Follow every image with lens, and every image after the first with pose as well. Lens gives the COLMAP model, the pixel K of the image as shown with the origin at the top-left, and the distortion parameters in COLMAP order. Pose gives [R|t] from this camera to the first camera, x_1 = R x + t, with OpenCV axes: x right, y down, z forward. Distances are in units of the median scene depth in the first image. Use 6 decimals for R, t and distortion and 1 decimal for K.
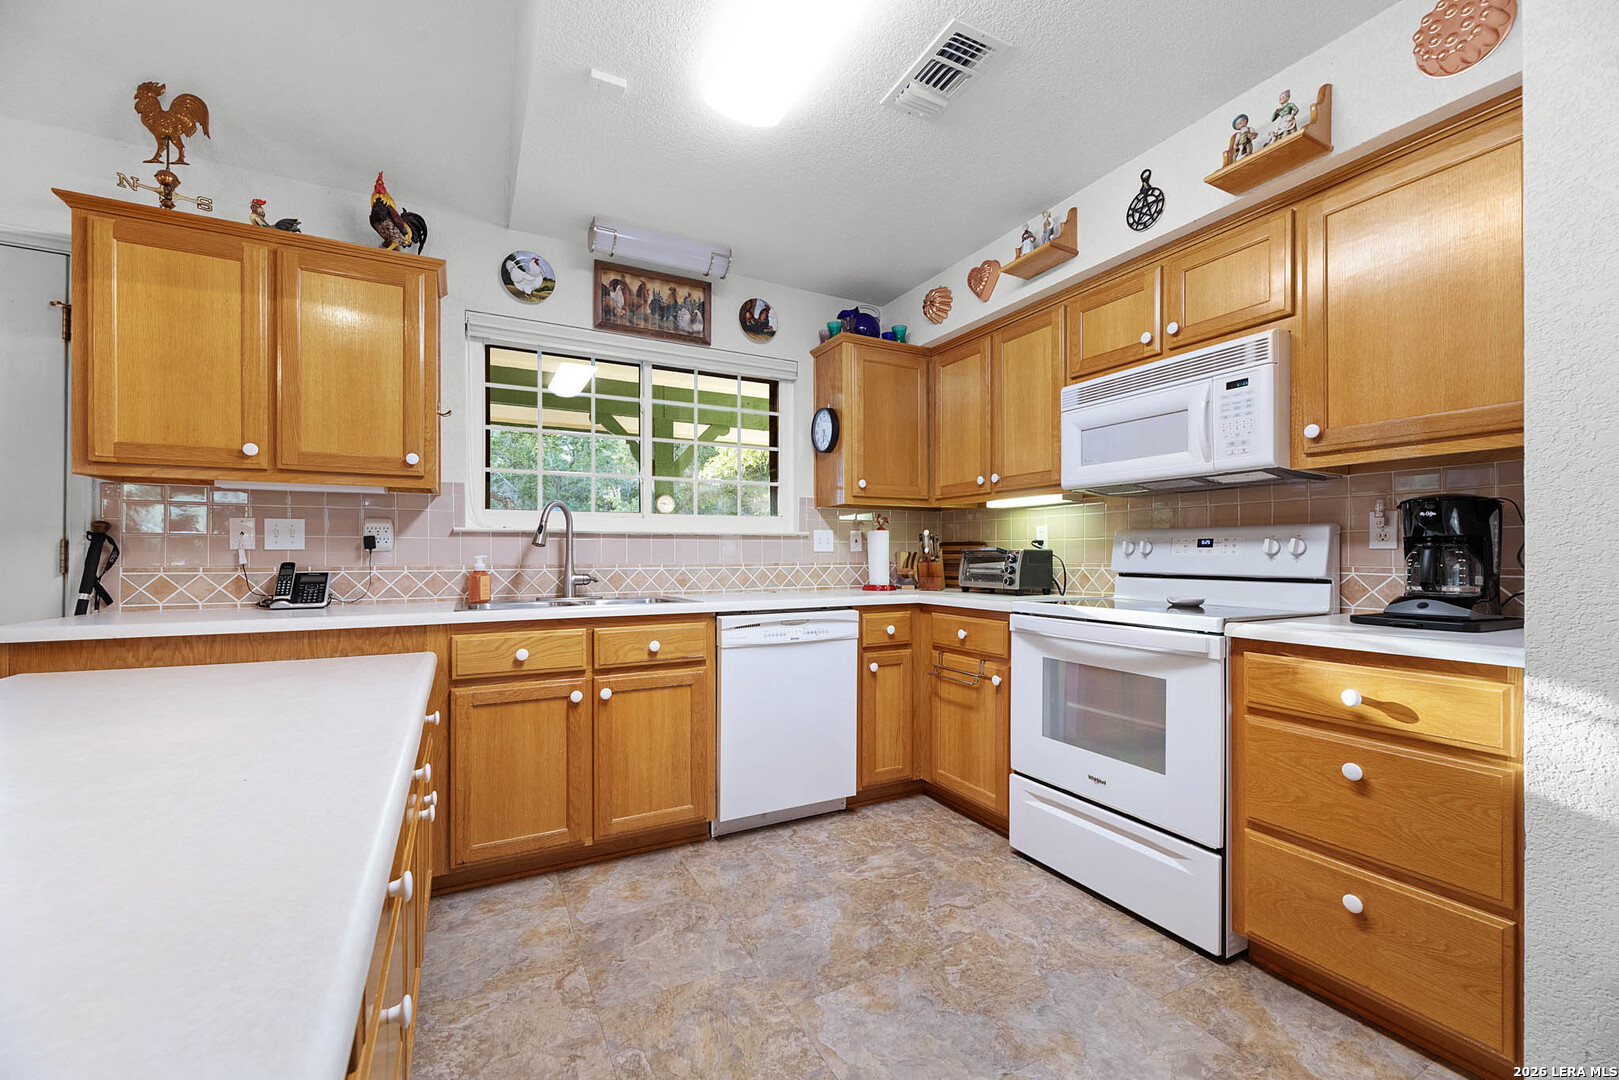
lens RADIAL K [[665.2, 0, 778.8], [0, 665.2, 551.9], [0, 0, 1]] dist [0.001607, -0.000881]
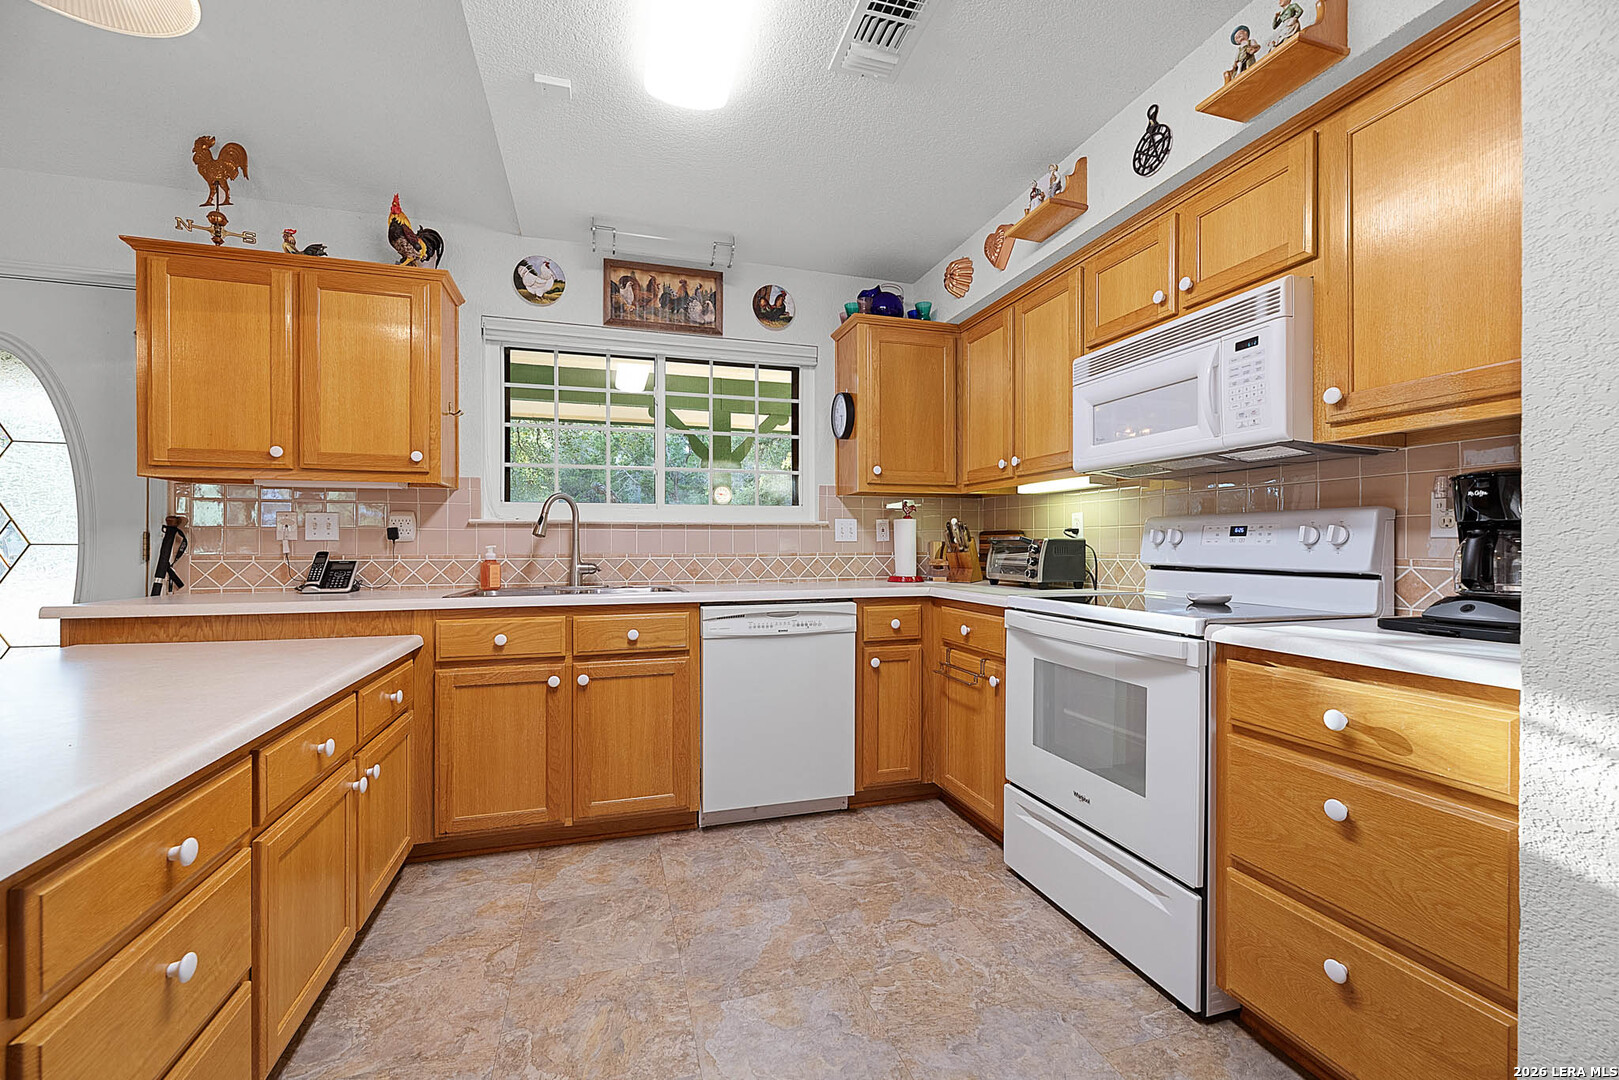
lens RADIAL K [[665.2, 0, 788.5], [0, 665.2, 542.4], [0, 0, 1]] dist [0.001607, -0.000881]
pose [[0.982293, -0.000999, -0.187348, 0.244581], [0.001274, 0.999998, 0.001345, -0.000571], [0.187347, -0.001560, 0.982293, 0.048654]]
